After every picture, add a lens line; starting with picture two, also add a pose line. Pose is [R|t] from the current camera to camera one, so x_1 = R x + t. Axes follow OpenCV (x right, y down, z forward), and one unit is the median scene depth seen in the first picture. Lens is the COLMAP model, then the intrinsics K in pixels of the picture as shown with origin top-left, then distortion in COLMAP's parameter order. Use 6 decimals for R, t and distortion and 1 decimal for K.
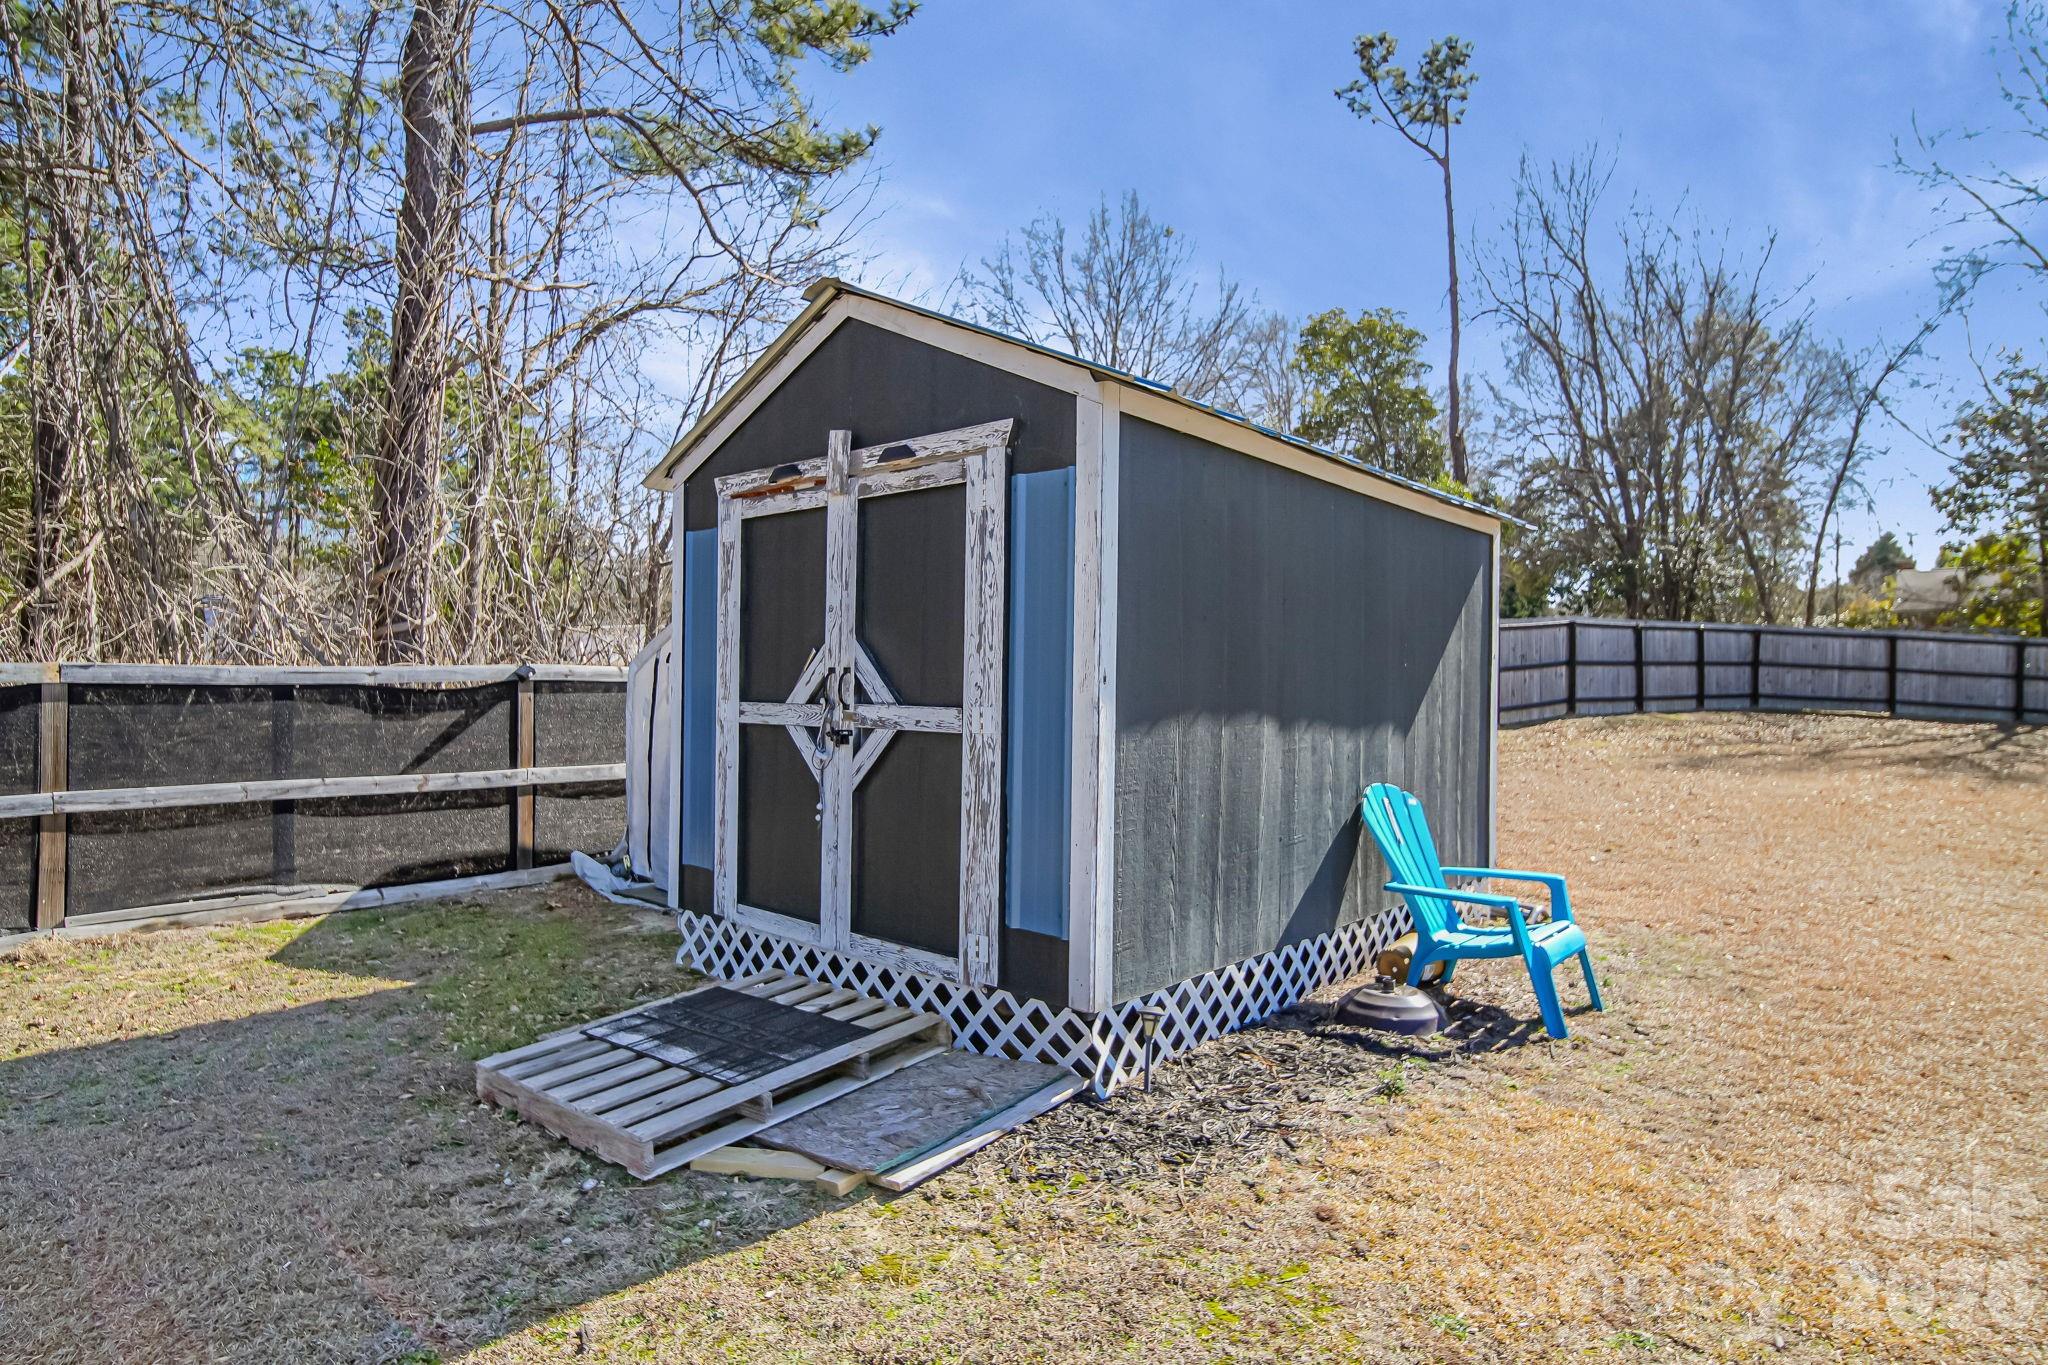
lens RADIAL K [[1051.8, 0, 1024.7], [0, 1051.8, 684.9], [0, 0, 1]] dist [0.005835, 0.000418]
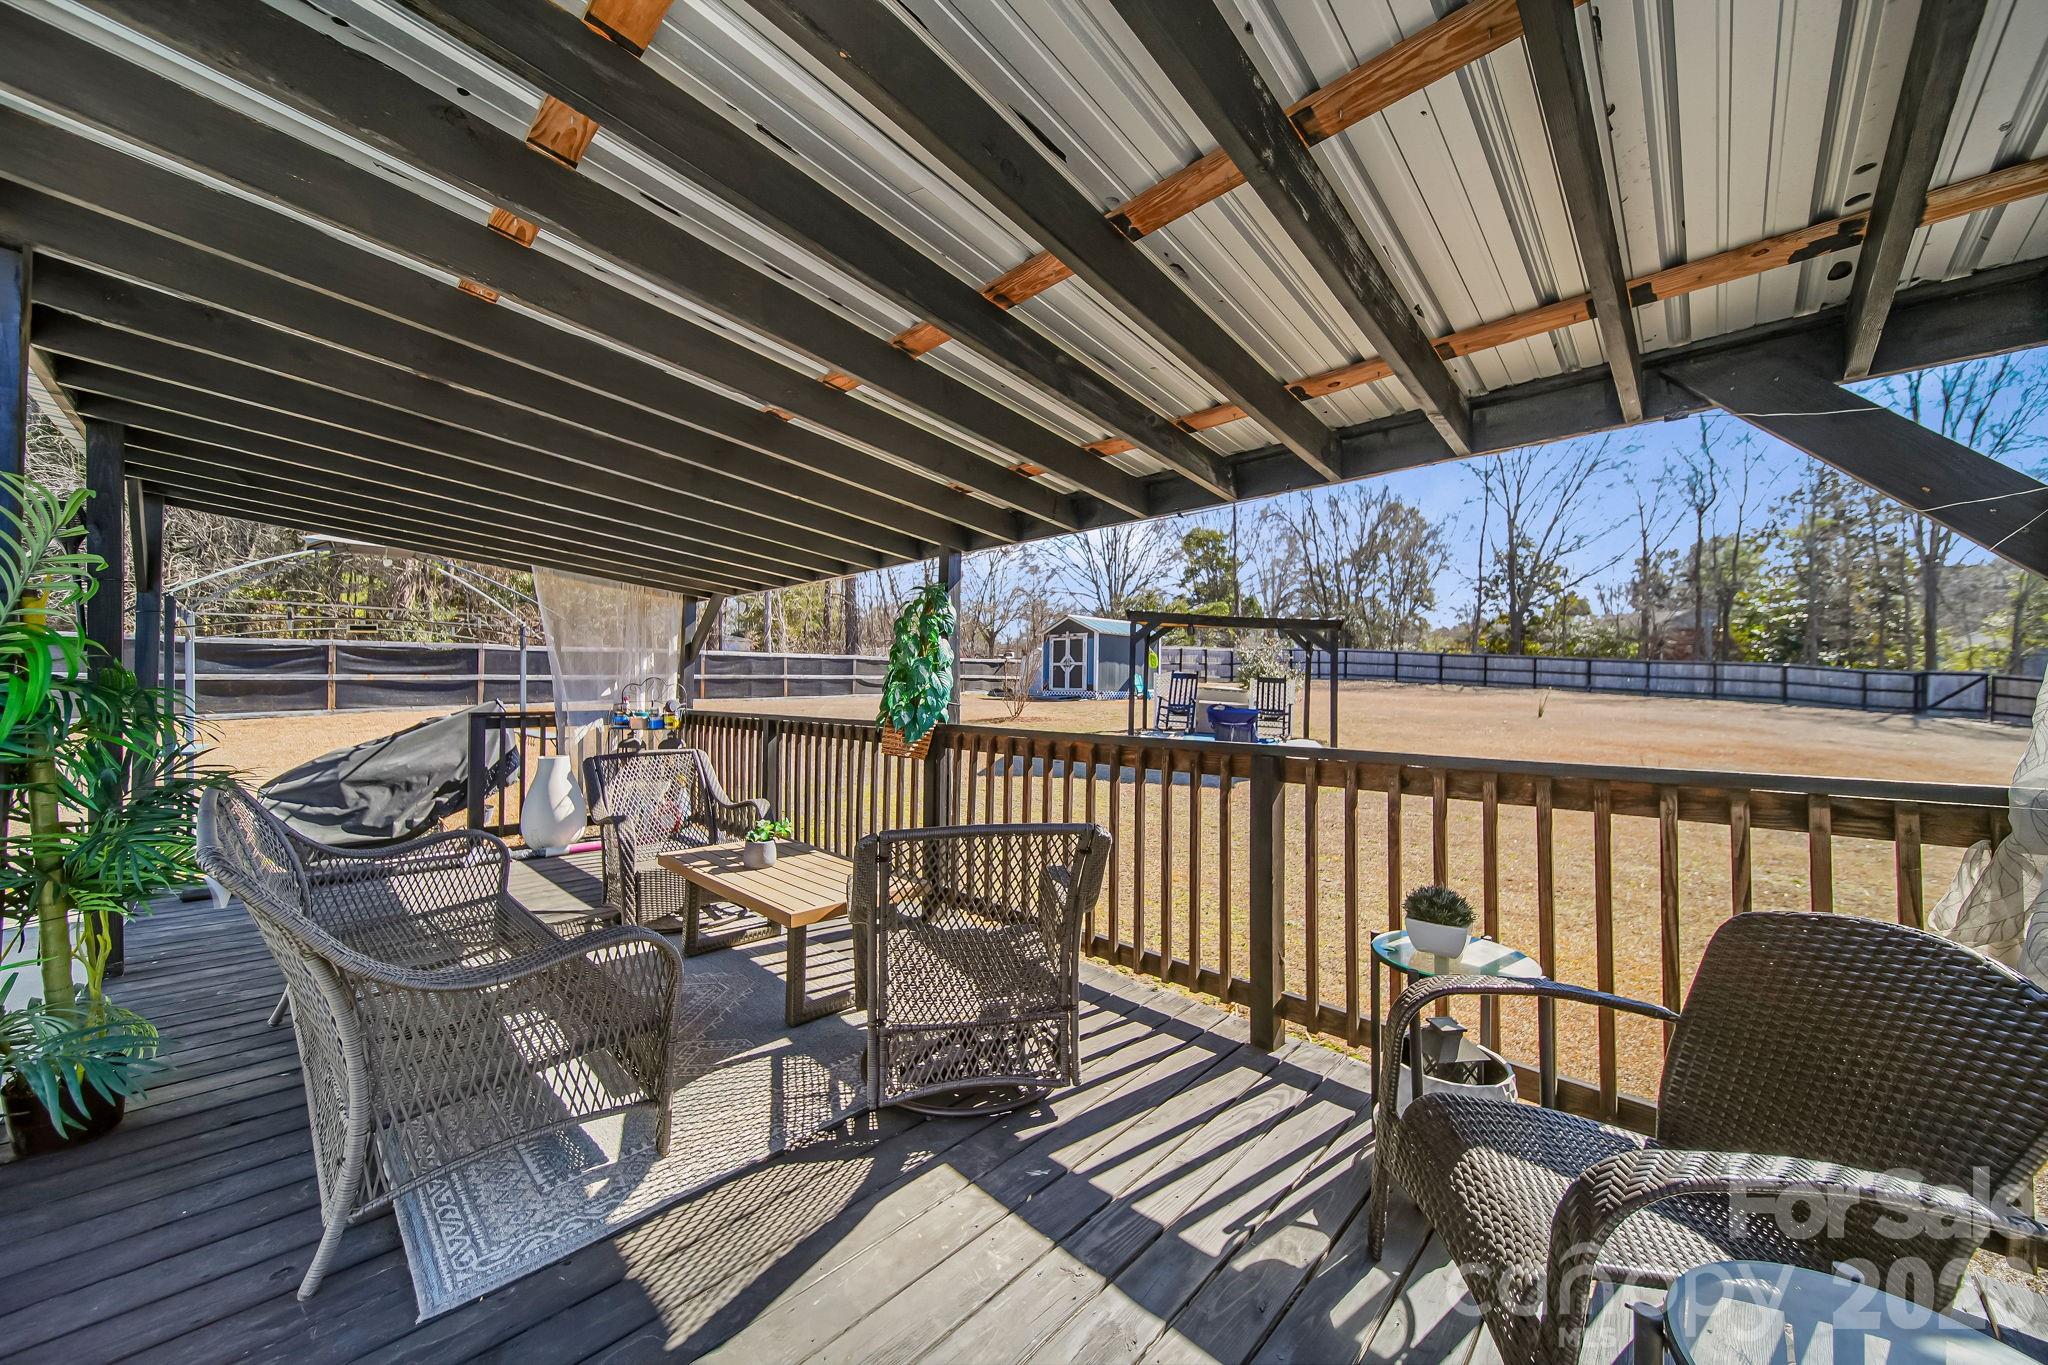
lens RADIAL K [[740.9, 0, 1026.3], [0, 740.9, 684.0], [0, 0, 1]] dist [-0.000677, -0.000141]
pose [[0.997553, -0.000539, -0.069910, -0.064861], [0.000277, 0.999993, -0.003760, 0.164255], [0.069911, 0.003731, 0.997546, -3.844553]]
